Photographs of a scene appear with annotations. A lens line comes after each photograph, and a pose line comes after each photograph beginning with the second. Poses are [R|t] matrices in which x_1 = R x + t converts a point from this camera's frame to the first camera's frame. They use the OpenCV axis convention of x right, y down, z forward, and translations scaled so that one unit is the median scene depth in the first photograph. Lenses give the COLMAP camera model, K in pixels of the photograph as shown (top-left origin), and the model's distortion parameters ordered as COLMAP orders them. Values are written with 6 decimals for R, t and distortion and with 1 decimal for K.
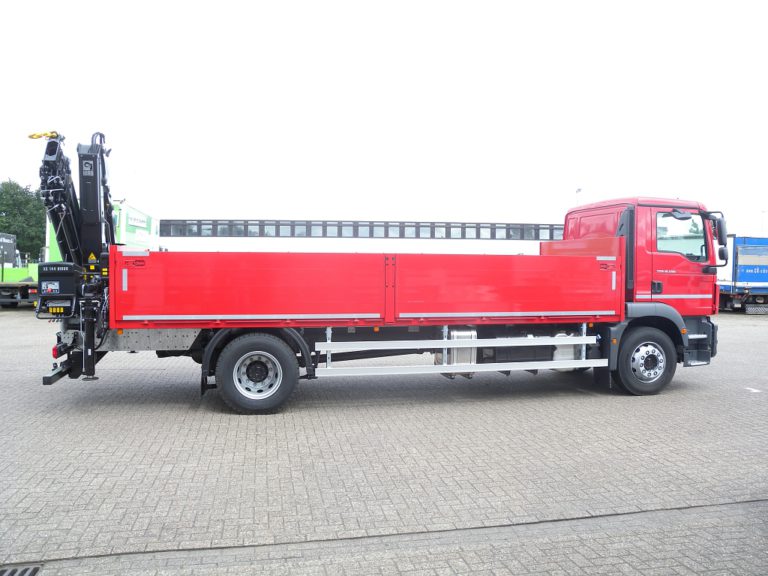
lens RADIAL K [[635.9, 0, 384.0], [0, 635.9, 288.0], [0, 0, 1]] dist [-0.161566, 0.135708]
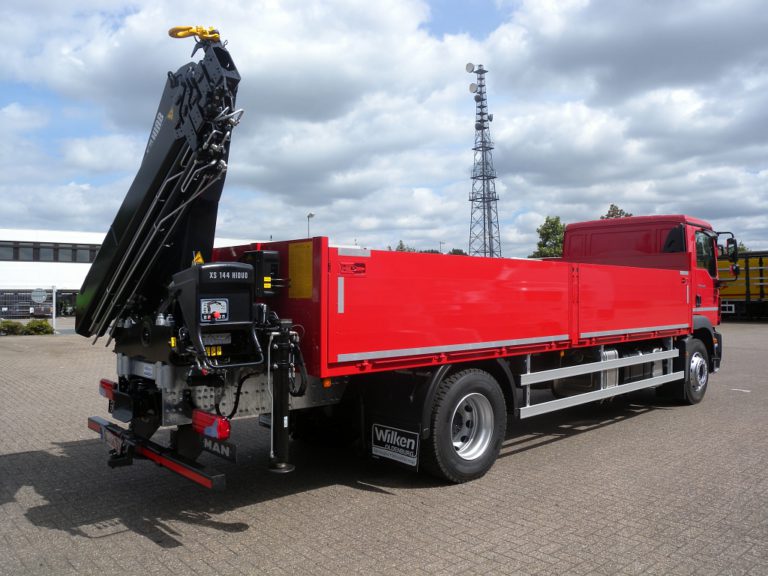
lens RADIAL K [[635.9, 0, 384.0], [0, 635.9, 288.0], [0, 0, 1]] dist [-0.161566, 0.135708]
pose [[0.862930, -0.001653, 0.505321, -0.637923], [0.023304, 0.999061, -0.036528, 0.003278], [-0.504786, 0.043297, 0.862158, 0.408533]]
